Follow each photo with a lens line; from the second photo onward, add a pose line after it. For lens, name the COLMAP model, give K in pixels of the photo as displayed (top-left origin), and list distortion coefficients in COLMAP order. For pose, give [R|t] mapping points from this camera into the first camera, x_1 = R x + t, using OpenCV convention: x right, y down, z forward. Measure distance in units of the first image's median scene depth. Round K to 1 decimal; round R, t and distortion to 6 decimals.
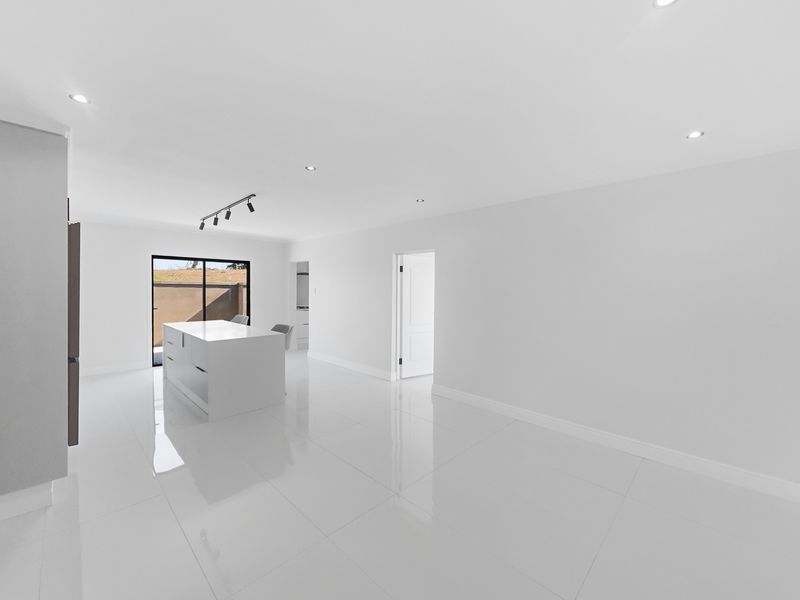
lens RADIAL K [[328.6, 0, 400.0], [0, 328.6, 300.0], [0, 0, 1]] dist [-0.000744, 0.000102]
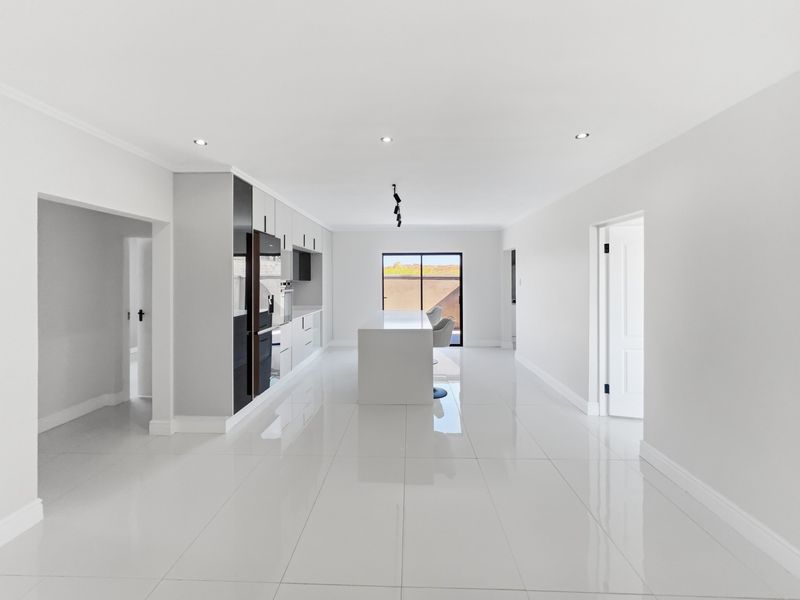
lens RADIAL K [[338.3, 0, 395.5], [0, 338.3, 278.6], [0, 0, 1]] dist [-0.000210, 0.000374]
pose [[0.670025, -0.012068, -0.742240, 0.210146], [-0.017732, 0.999322, -0.032254, -0.003439], [0.742127, 0.034773, 0.669357, 0.214125]]
